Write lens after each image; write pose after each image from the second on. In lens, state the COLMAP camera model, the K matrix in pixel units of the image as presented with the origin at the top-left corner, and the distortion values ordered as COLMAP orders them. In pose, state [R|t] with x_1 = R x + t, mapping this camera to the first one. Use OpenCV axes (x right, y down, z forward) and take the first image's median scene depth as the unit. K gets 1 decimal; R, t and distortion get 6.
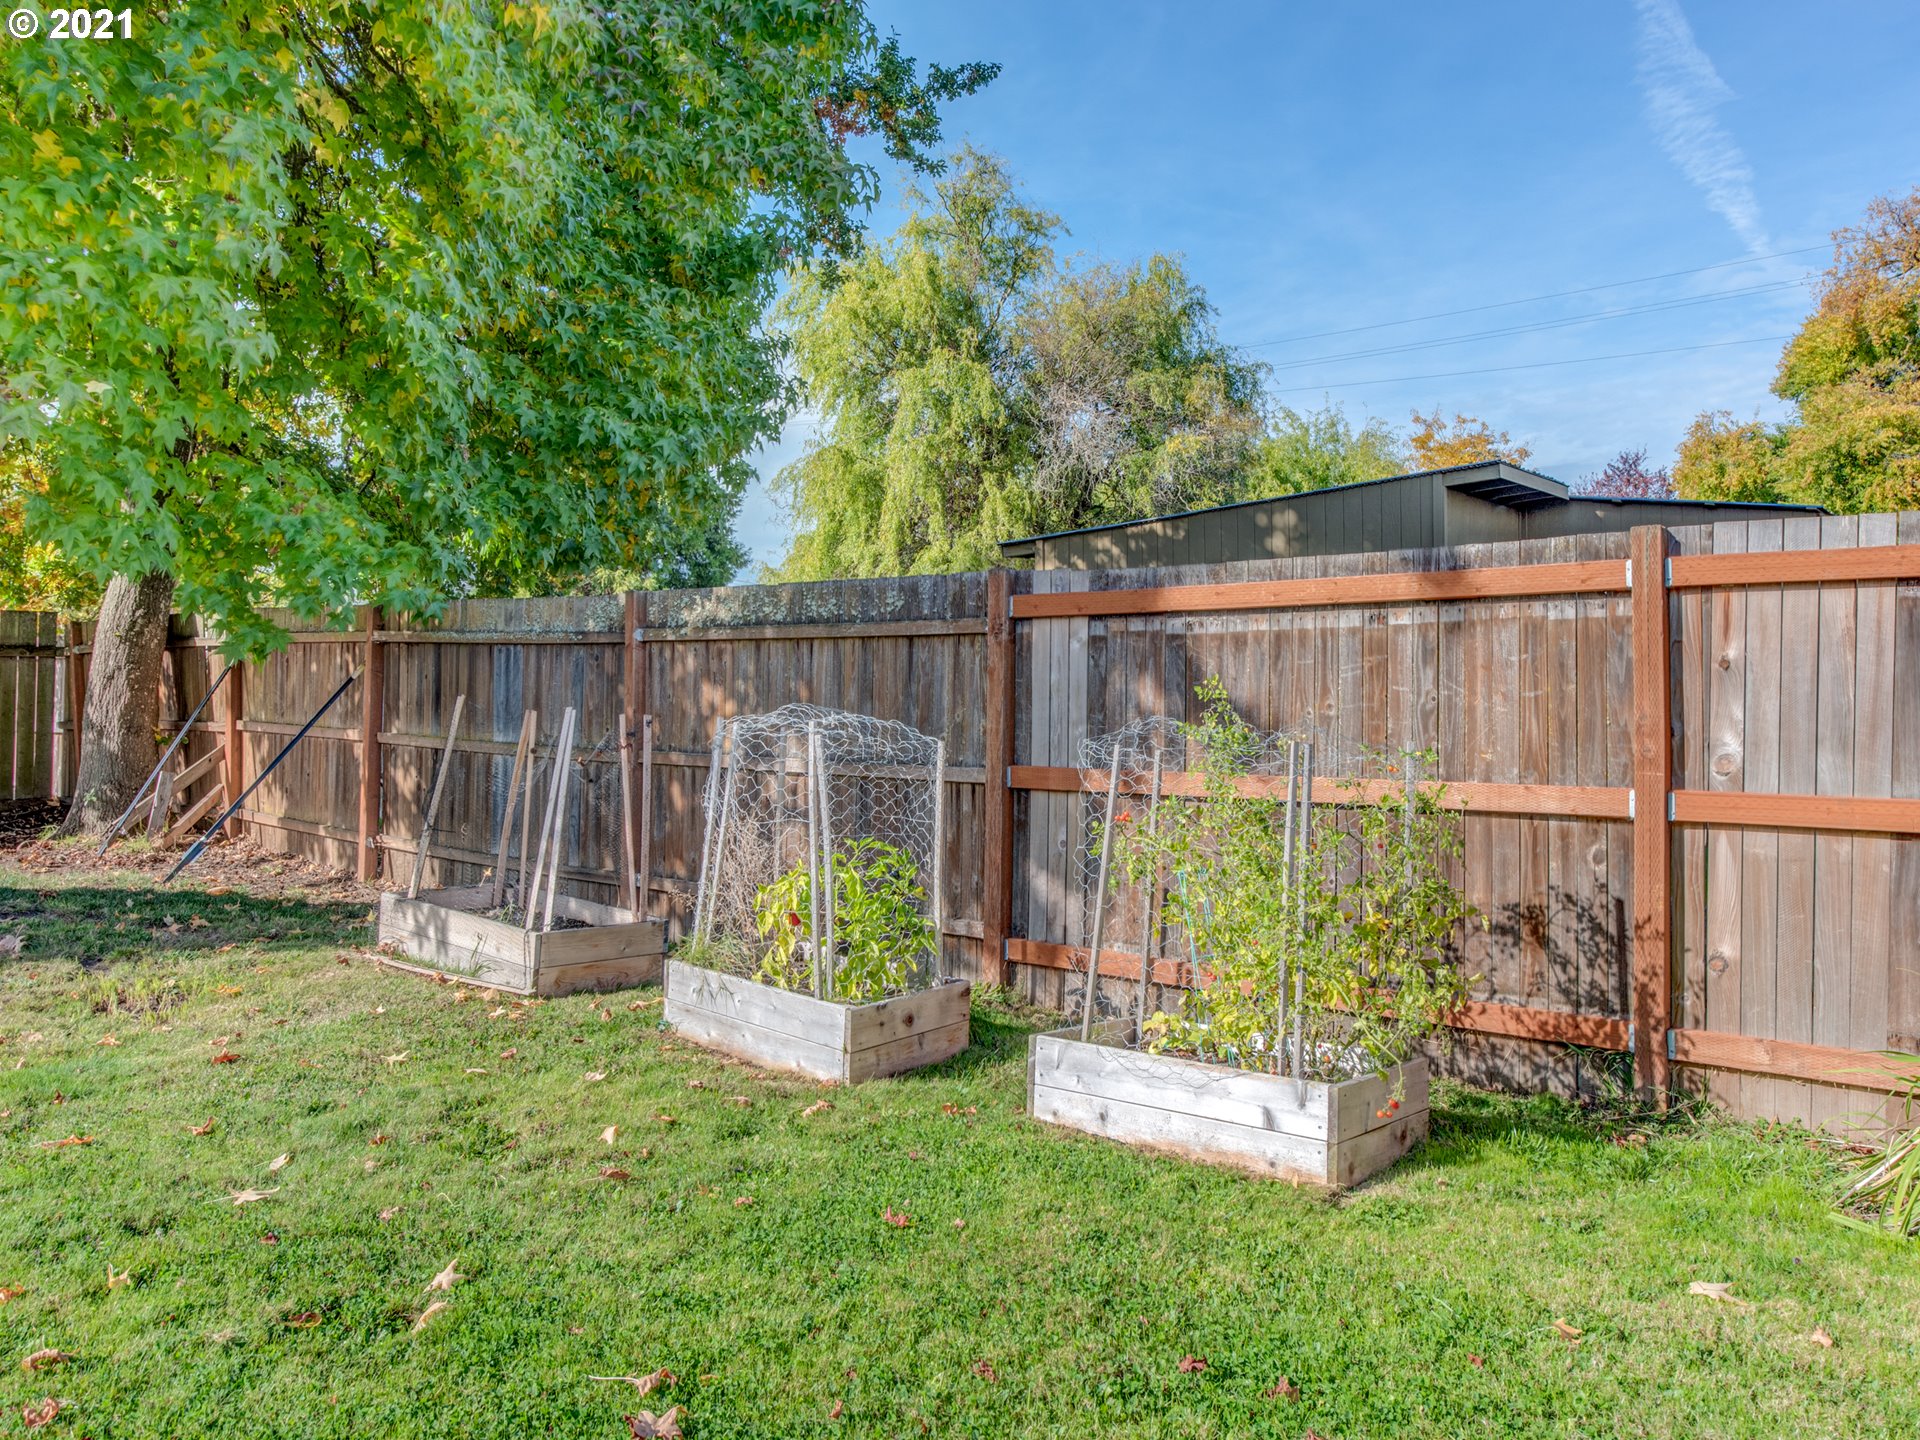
lens RADIAL K [[1460.1, 0, 961.9], [0, 1460.1, 647.8], [0, 0, 1]] dist [0.005851, 0.002119]
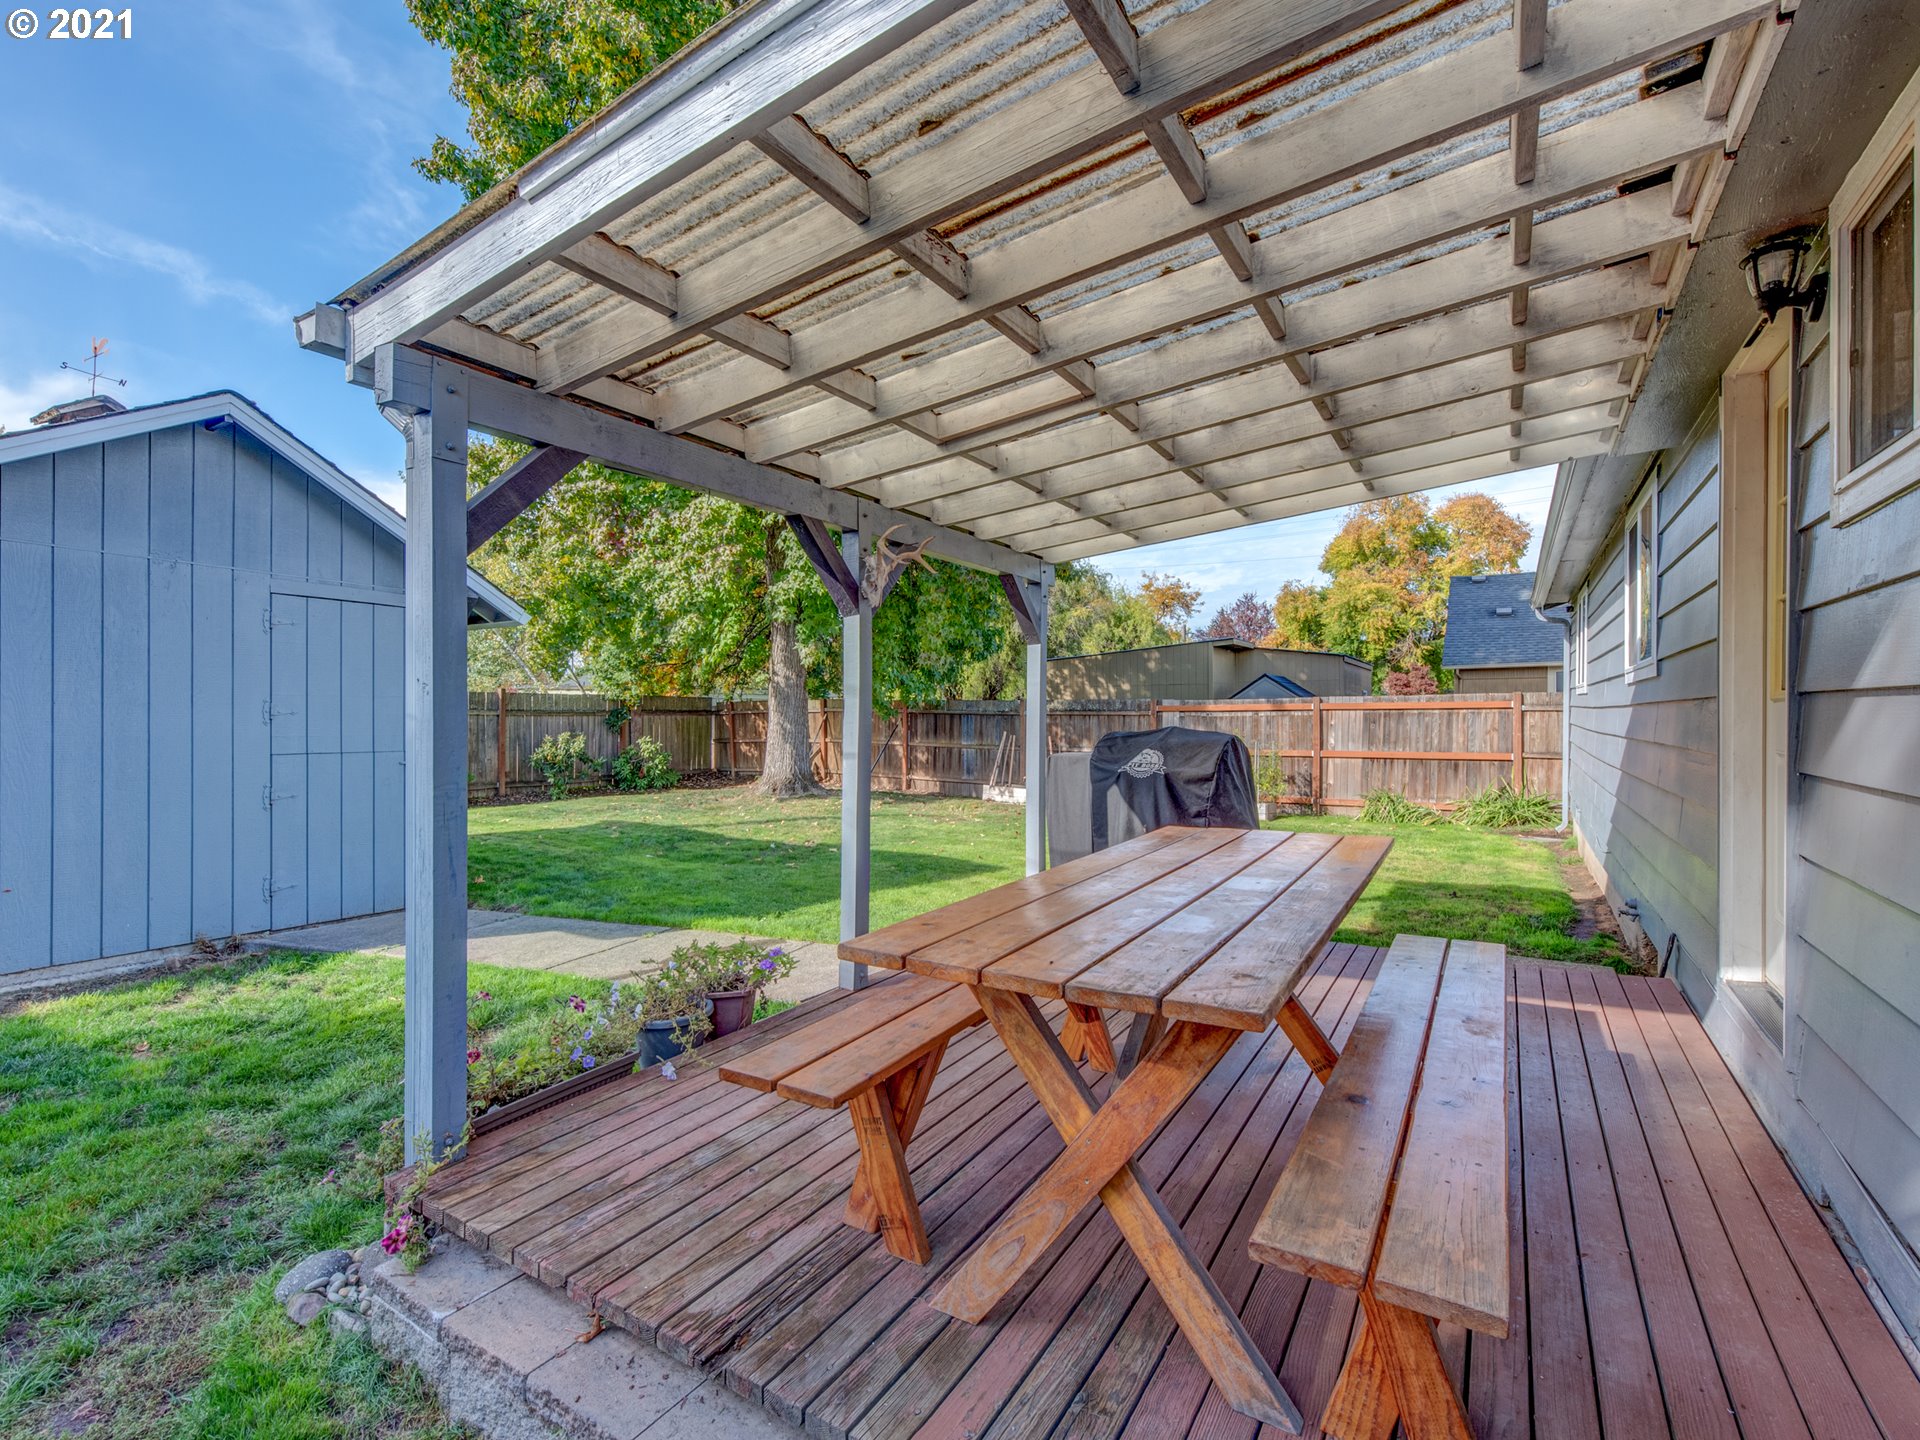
lens RADIAL K [[861.5, 0, 968.6], [0, 861.5, 717.1], [0, 0, 1]] dist [-0.000121, -0.000292]
pose [[0.992113, -0.005688, 0.125221, -0.630503], [0.001785, 0.999510, 0.031261, -0.064762], [-0.125337, -0.030791, 0.991636, -1.032520]]
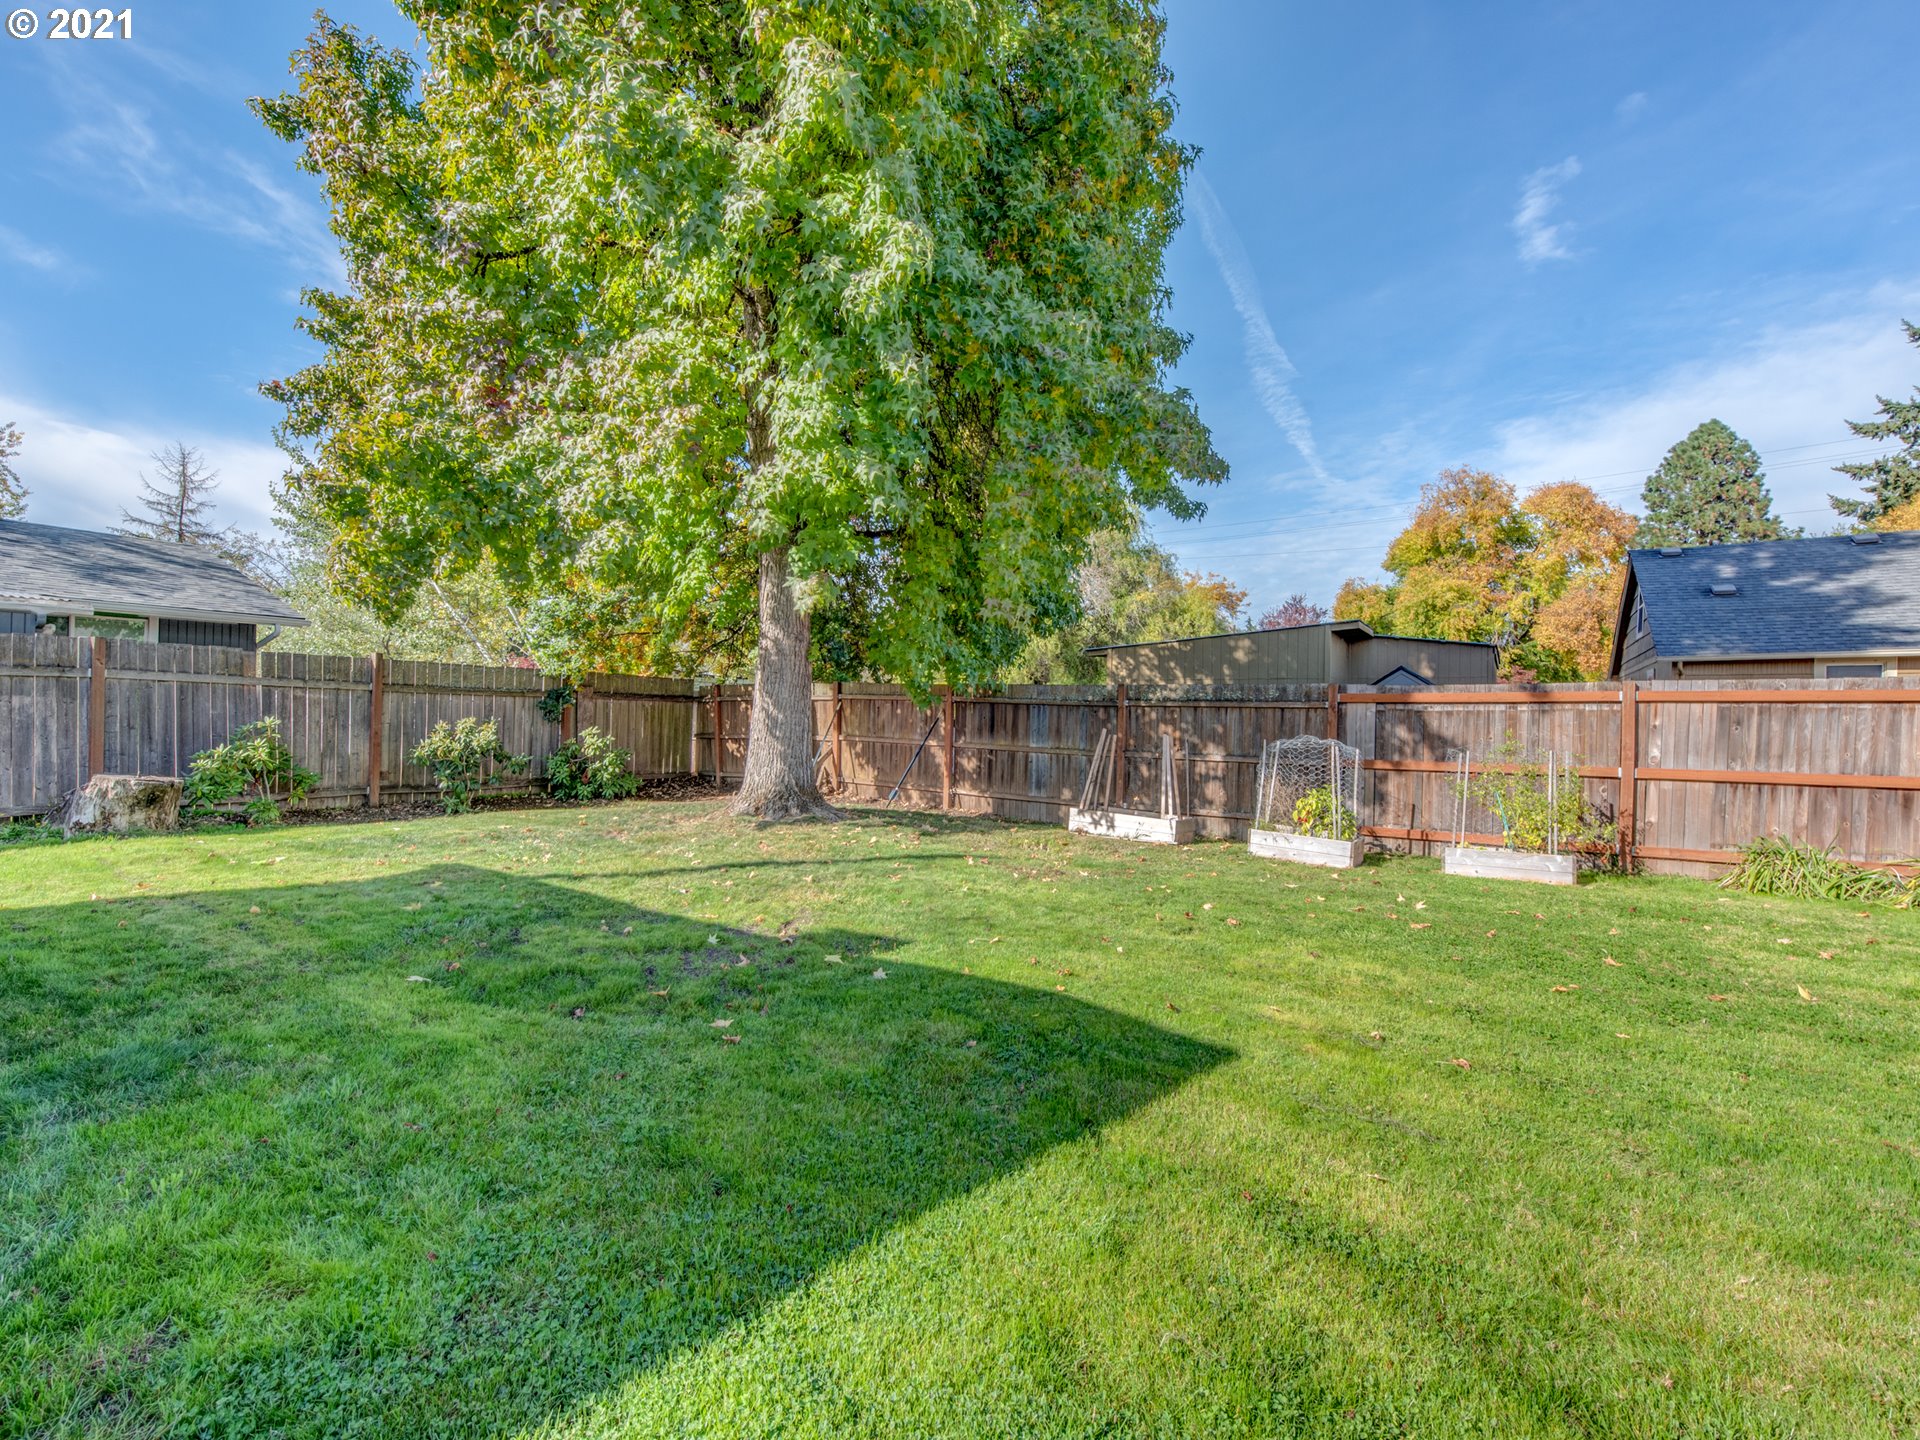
lens RADIAL K [[861.5, 0, 968.6], [0, 861.5, 717.1], [0, 0, 1]] dist [-0.000121, -0.000292]
pose [[0.994852, 0.015260, 0.100188, -0.638333], [-0.017889, 0.999517, 0.025393, -0.017356], [-0.099752, -0.027055, 0.994644, -0.381977]]
